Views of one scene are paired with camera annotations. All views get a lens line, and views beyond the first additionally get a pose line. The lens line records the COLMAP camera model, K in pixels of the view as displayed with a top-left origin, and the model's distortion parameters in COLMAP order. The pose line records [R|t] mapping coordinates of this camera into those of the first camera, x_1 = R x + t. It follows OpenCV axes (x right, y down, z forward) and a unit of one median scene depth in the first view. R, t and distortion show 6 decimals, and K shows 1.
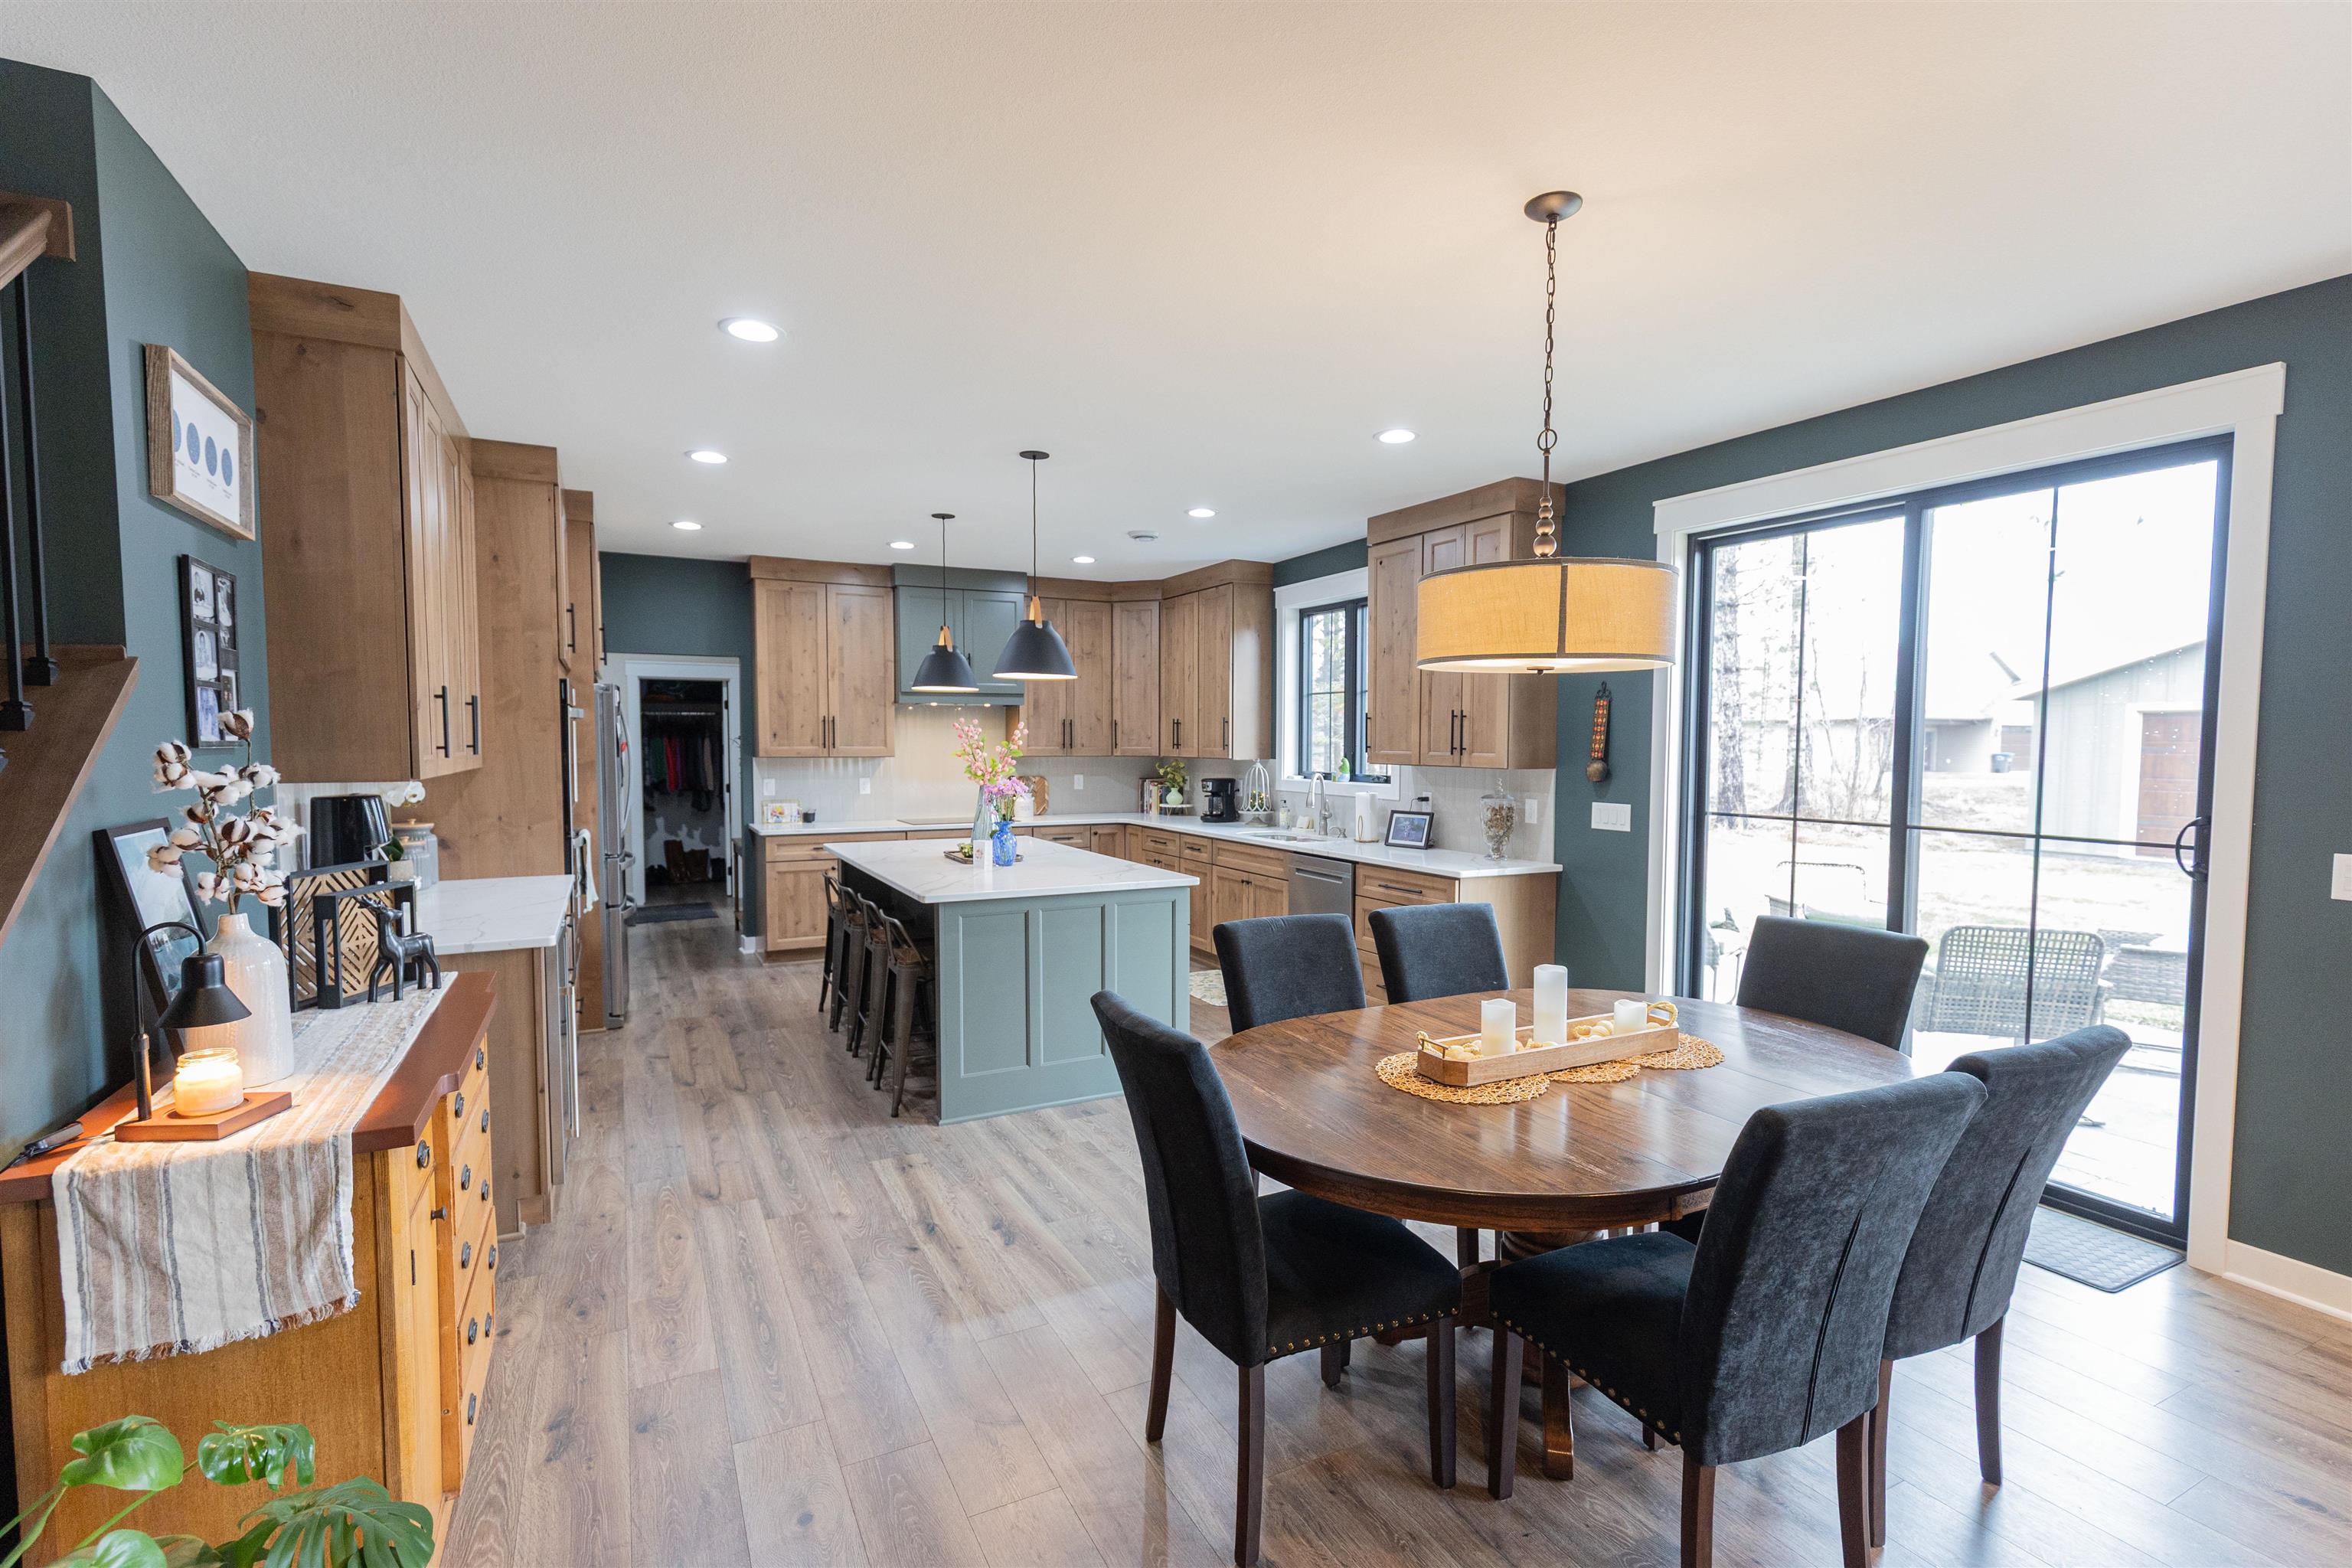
lens RADIAL K [[1080.9, 0, 1183.5], [0, 1080.9, 791.0], [0, 0, 1]] dist [0.004716, -0.000661]
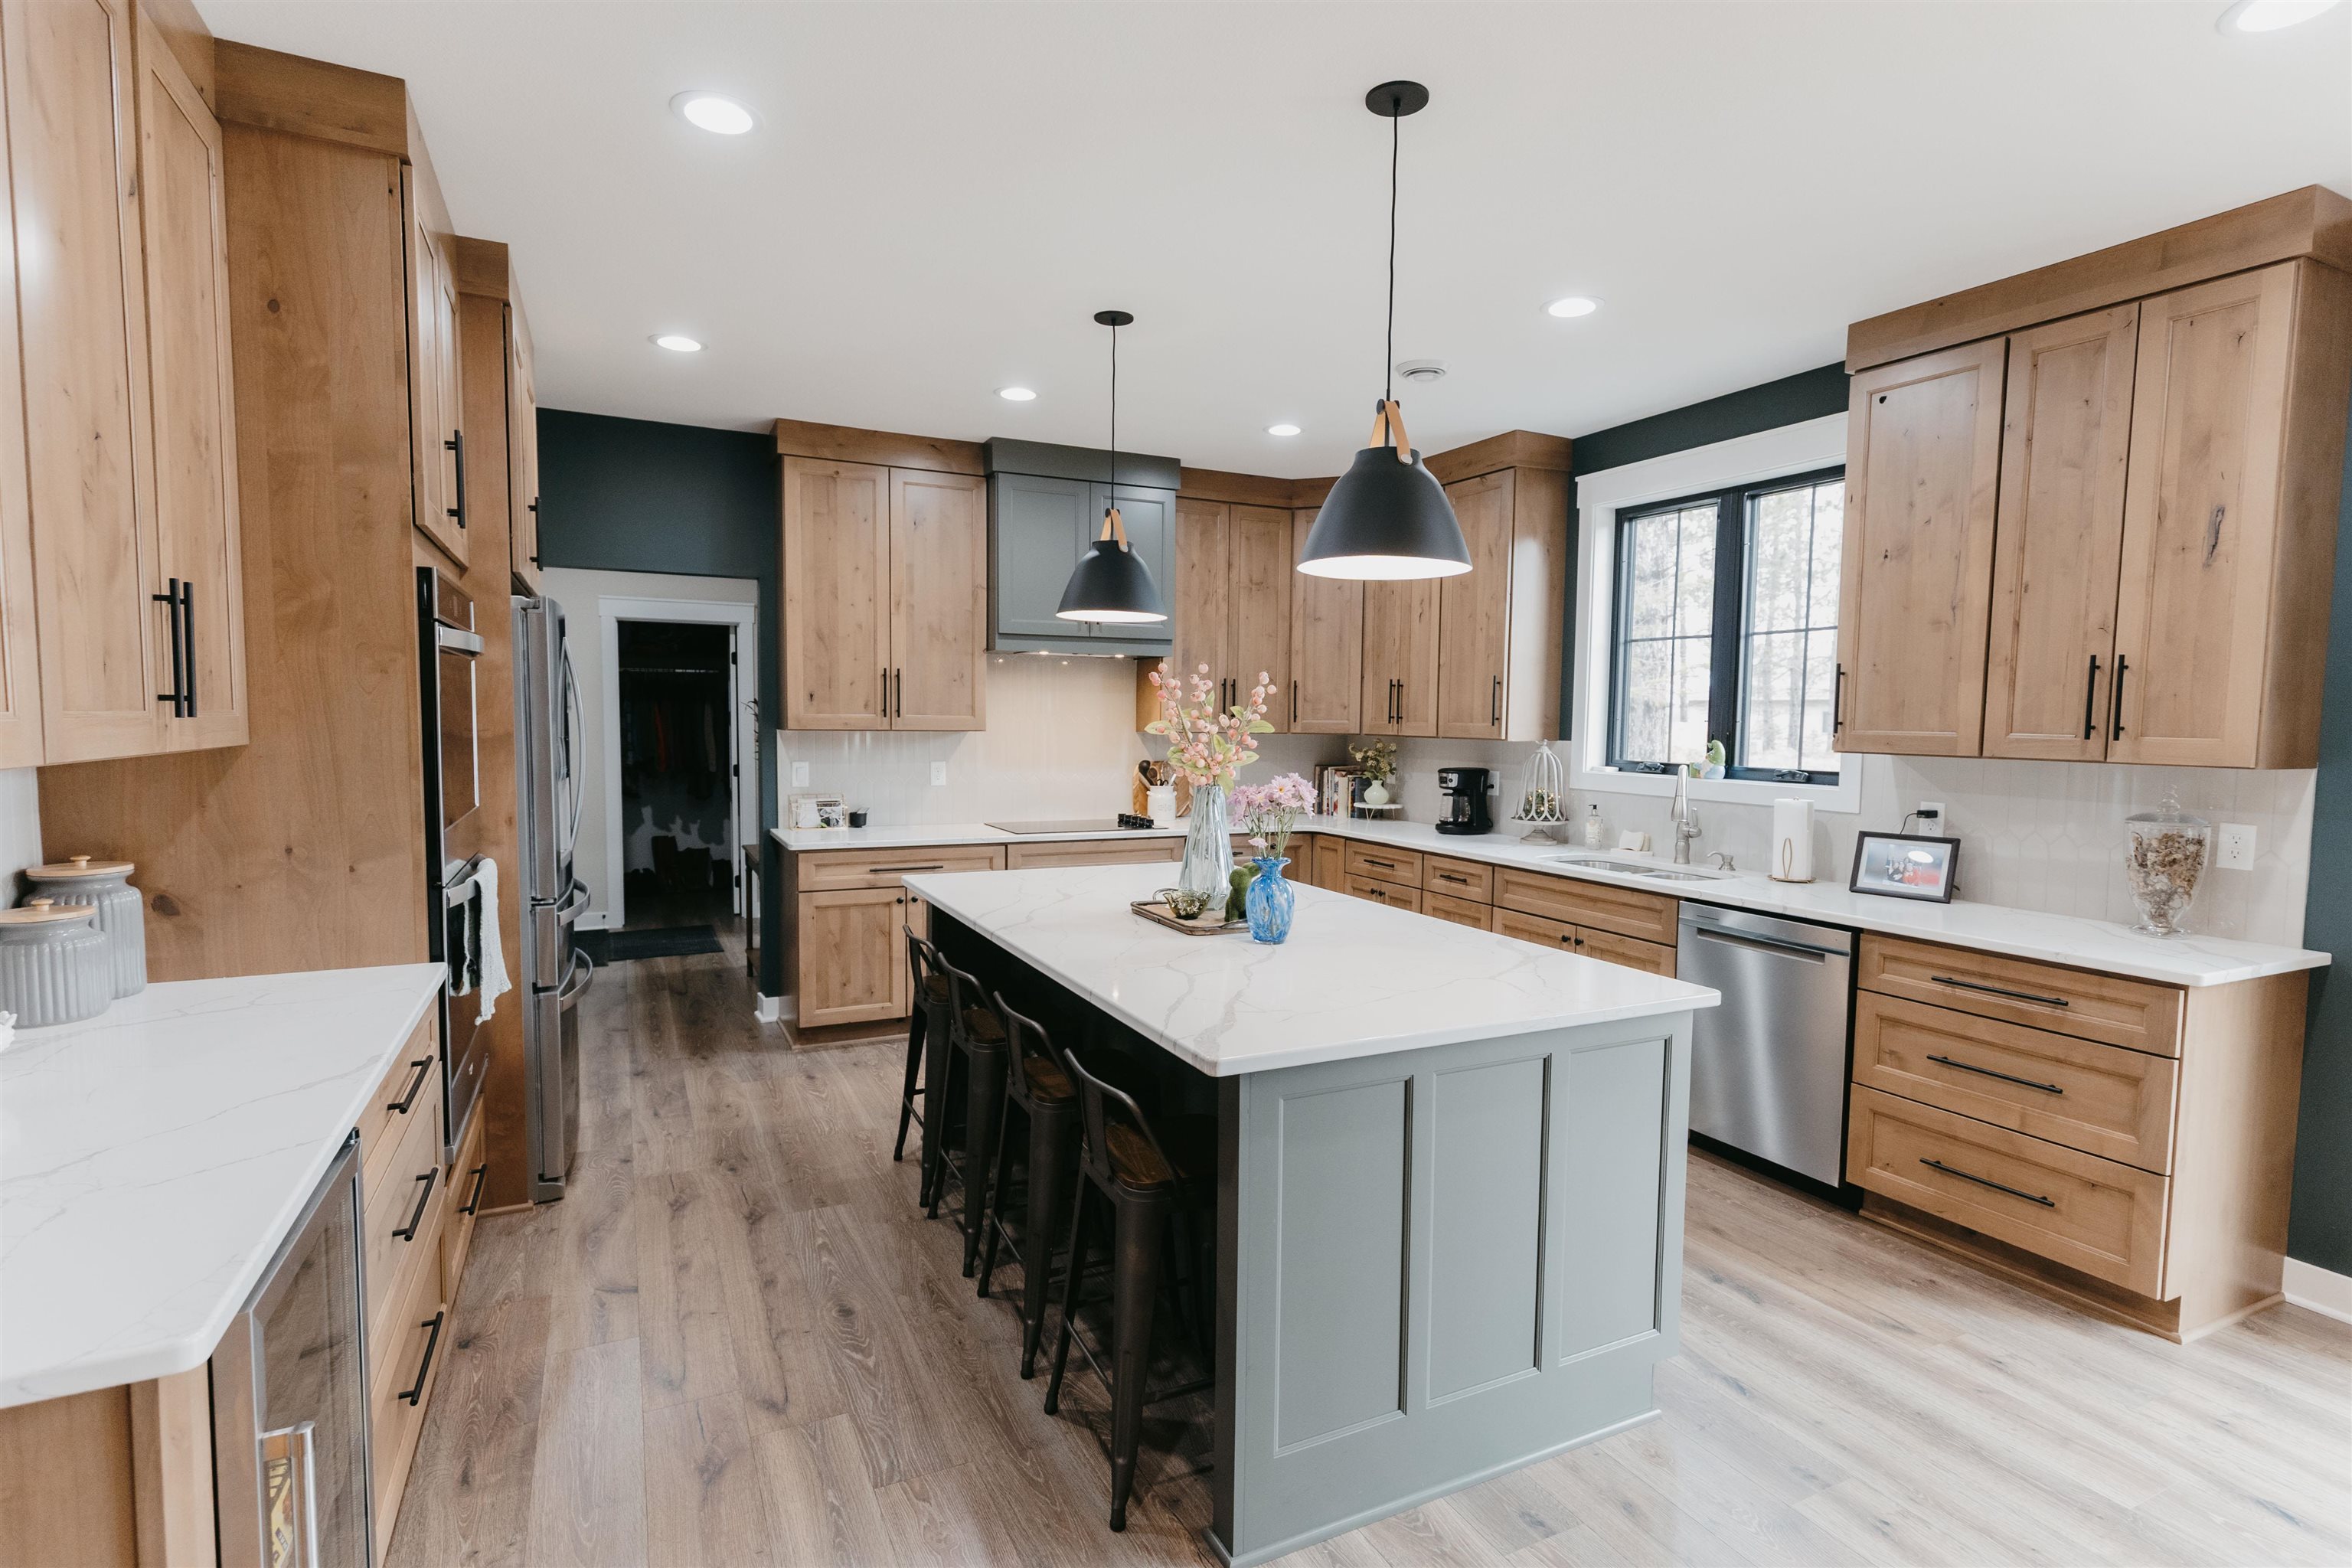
lens RADIAL K [[1132.4, 0, 1172.6], [0, 1132.4, 787.7], [0, 0, 1]] dist [0.003615, 0.000146]
pose [[0.999627, 0.012095, -0.024498, -0.140863], [-0.011683, 0.999789, 0.016890, -0.010103], [0.024697, -0.016597, 0.999557, 0.316625]]
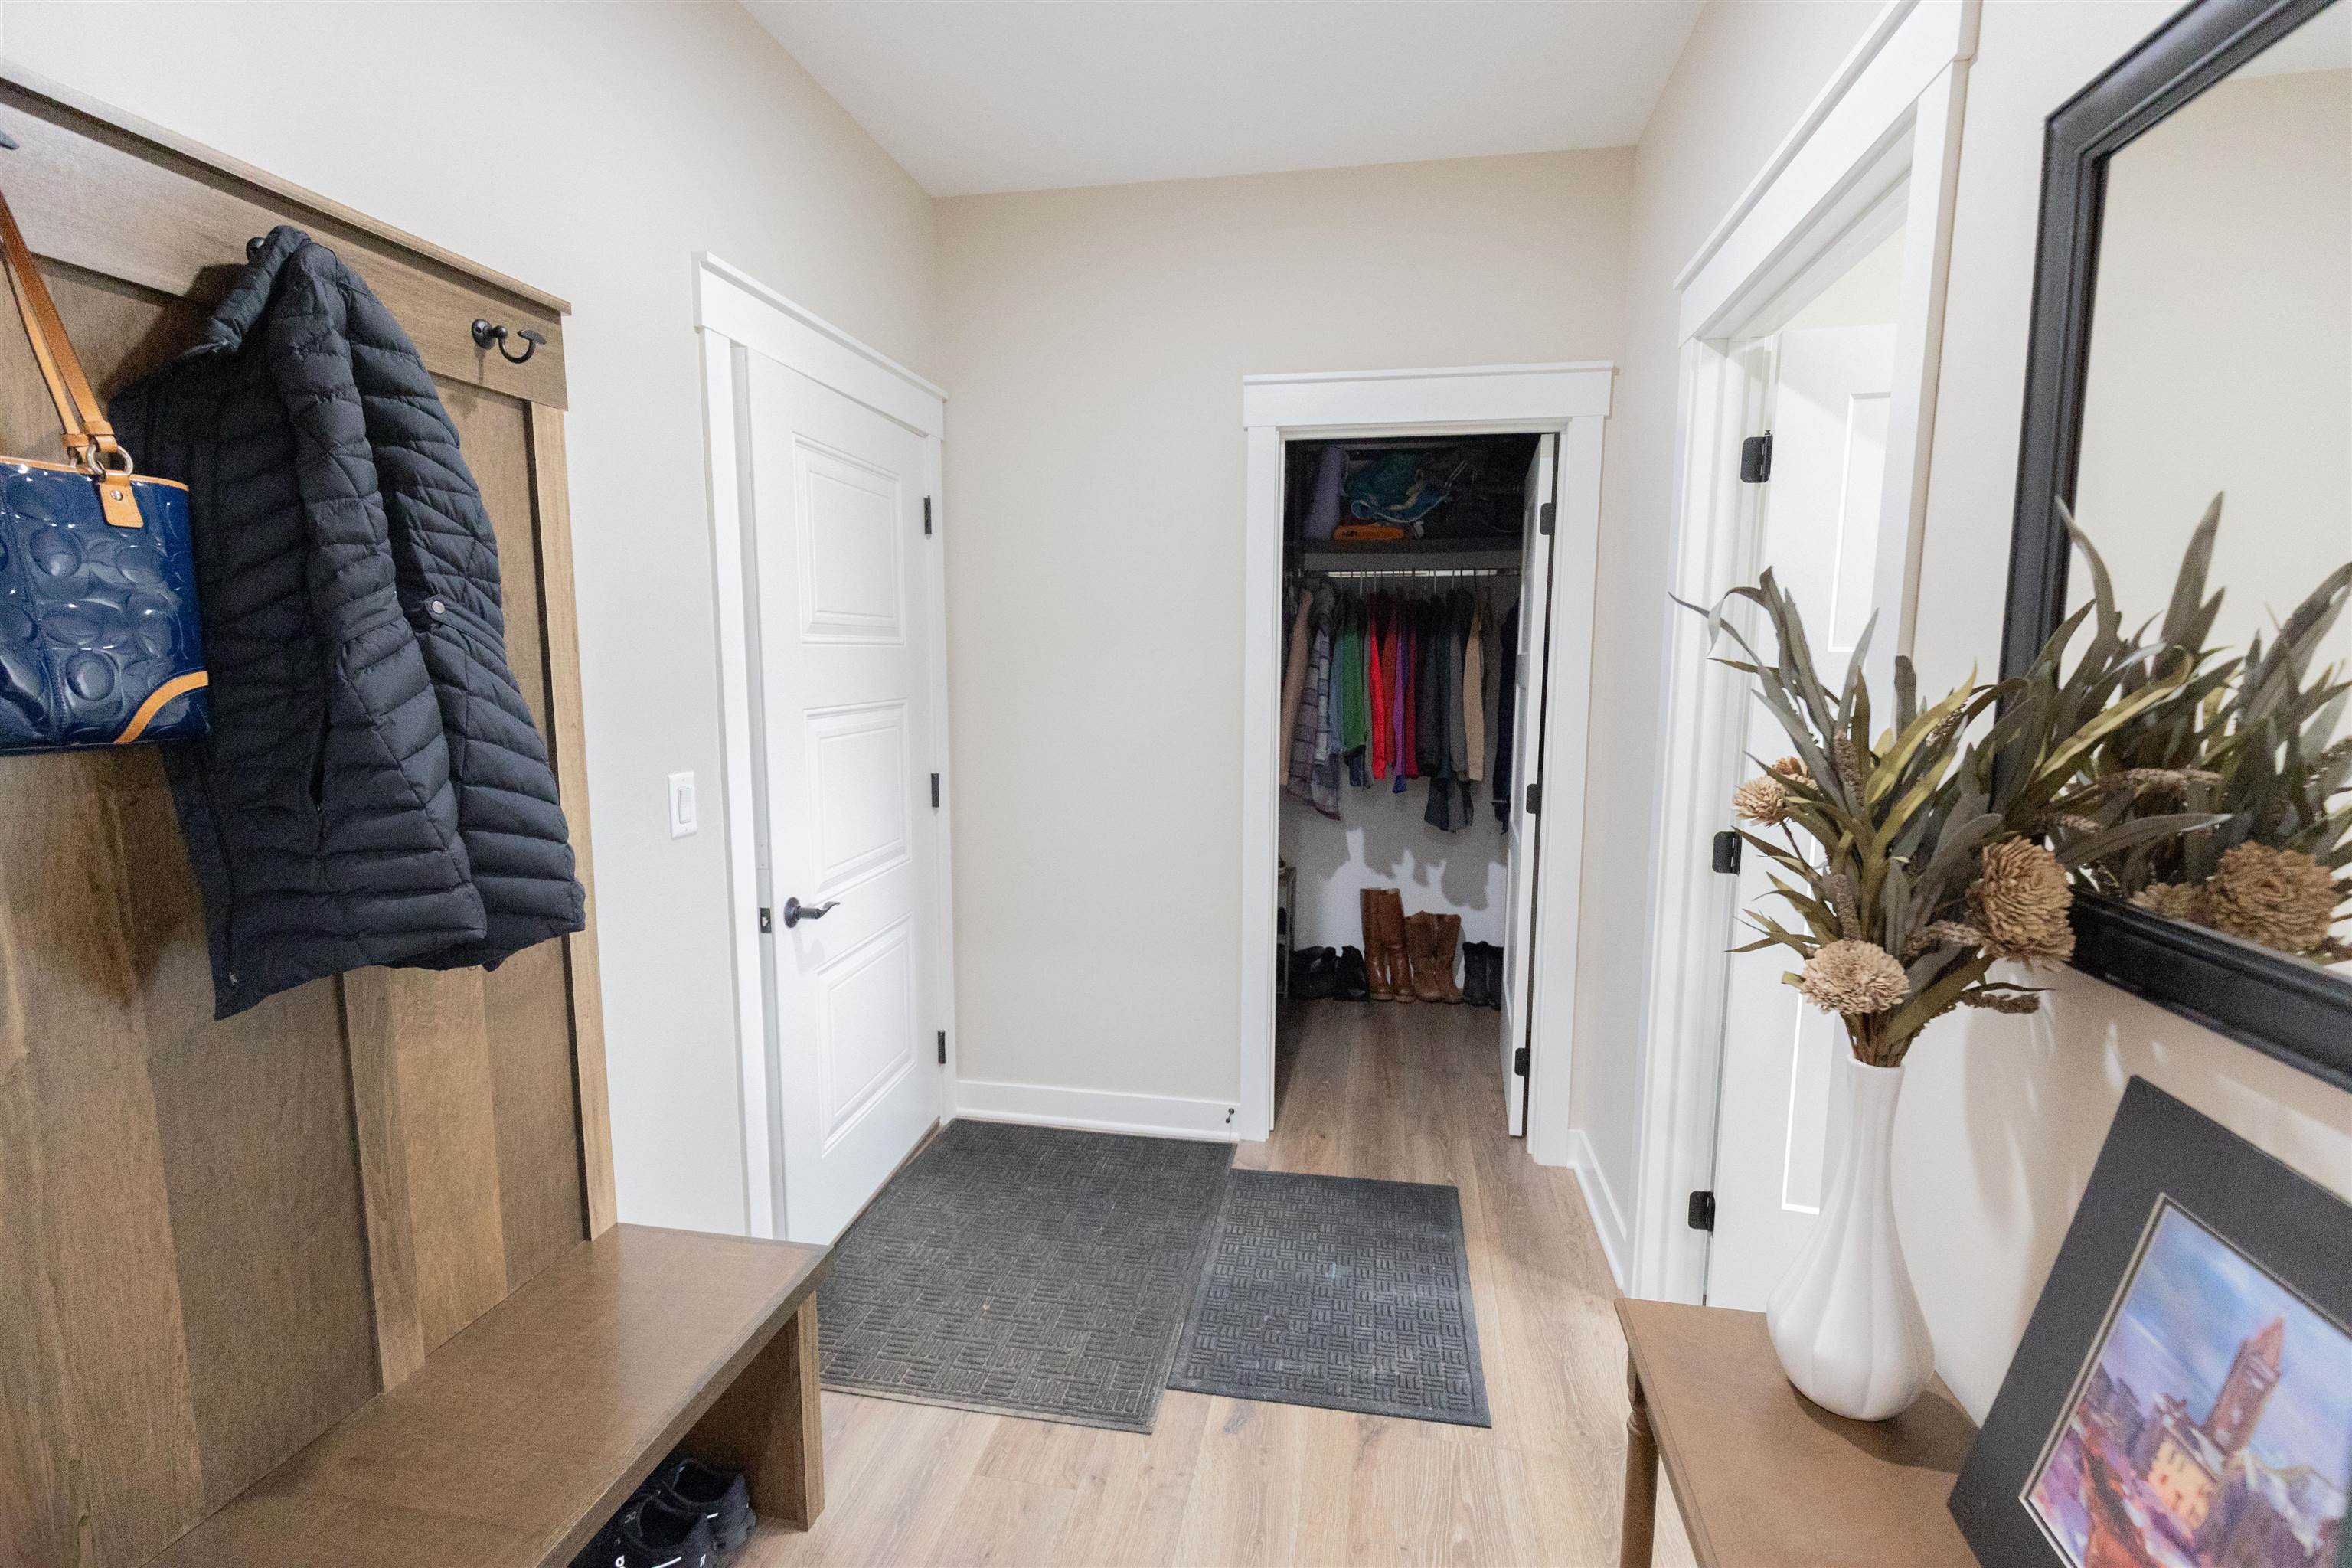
lens RADIAL K [[1080.9, 0, 1183.5], [0, 1080.9, 791.0], [0, 0, 1]] dist [0.004716, -0.000661]
pose [[0.787459, 0.081926, -0.610898, -0.424809], [-0.033409, 0.995343, 0.090418, -0.039514], [0.615460, -0.050791, 0.786529, 0.950640]]
